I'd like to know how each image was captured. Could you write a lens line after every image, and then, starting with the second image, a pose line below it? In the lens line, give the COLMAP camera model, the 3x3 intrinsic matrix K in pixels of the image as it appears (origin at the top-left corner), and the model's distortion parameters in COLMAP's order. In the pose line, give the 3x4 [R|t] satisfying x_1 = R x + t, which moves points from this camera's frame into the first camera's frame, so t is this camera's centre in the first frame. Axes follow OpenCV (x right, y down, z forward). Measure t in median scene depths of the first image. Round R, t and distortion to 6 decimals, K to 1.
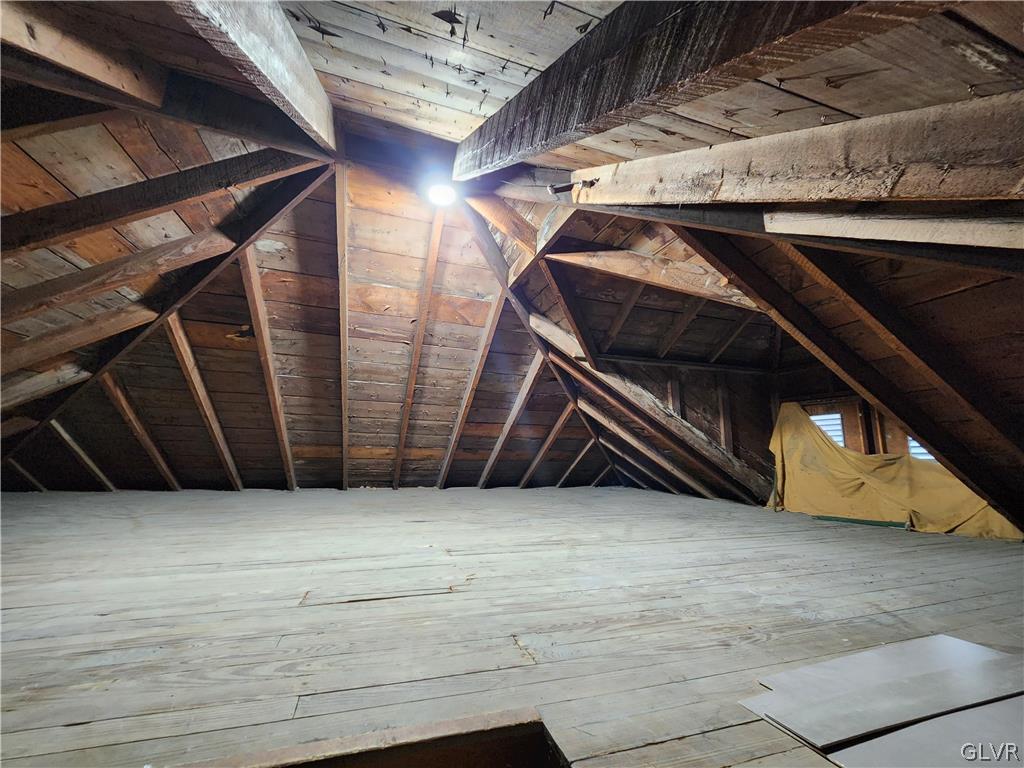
lens RADIAL K [[418.7, 0, 516.4], [0, 418.7, 384.6], [0, 0, 1]] dist [0.006863, -0.003005]
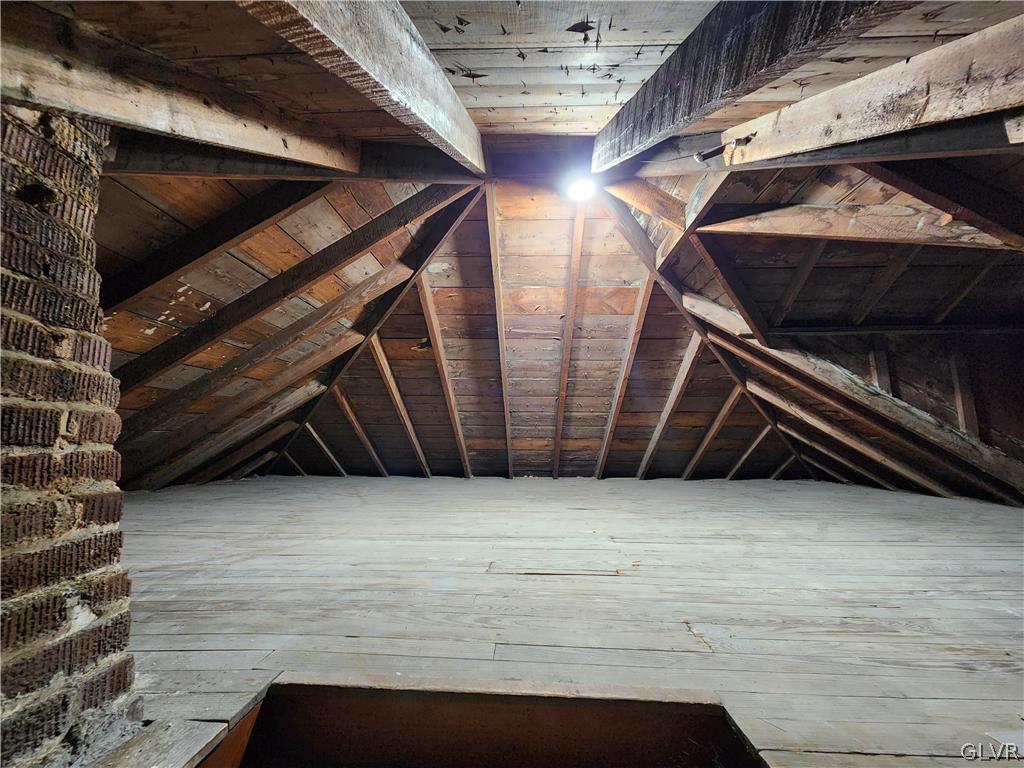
lens RADIAL K [[418.7, 0, 512.9], [0, 418.7, 387.2], [0, 0, 1]] dist [0.006863, -0.003005]
pose [[0.932371, -0.061851, -0.356171, -0.000481], [0.070560, 0.997441, 0.011498, 0.001897], [0.354549, -0.035852, 0.934350, -0.025867]]
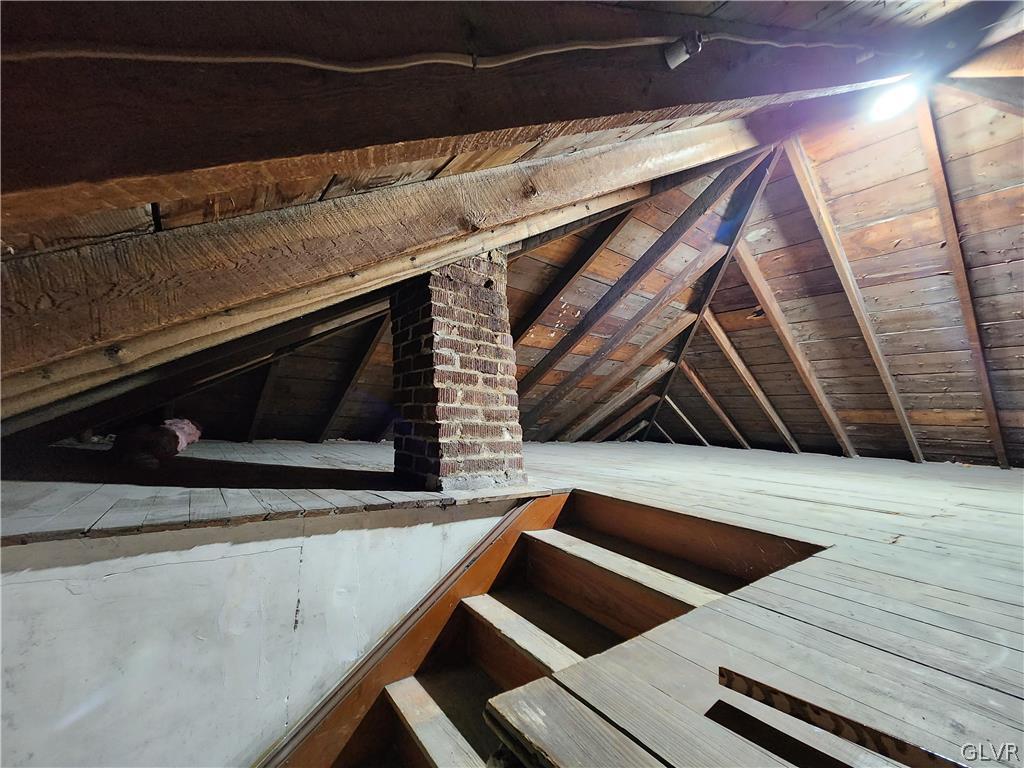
lens RADIAL K [[418.7, 0, 511.9], [0, 418.7, 387.1], [0, 0, 1]] dist [0.006863, -0.003005]
pose [[0.317313, -0.083566, -0.944632, 0.316482], [0.122123, 0.991417, -0.046682, 0.076769], [0.940425, -0.100549, 0.324794, -0.094647]]
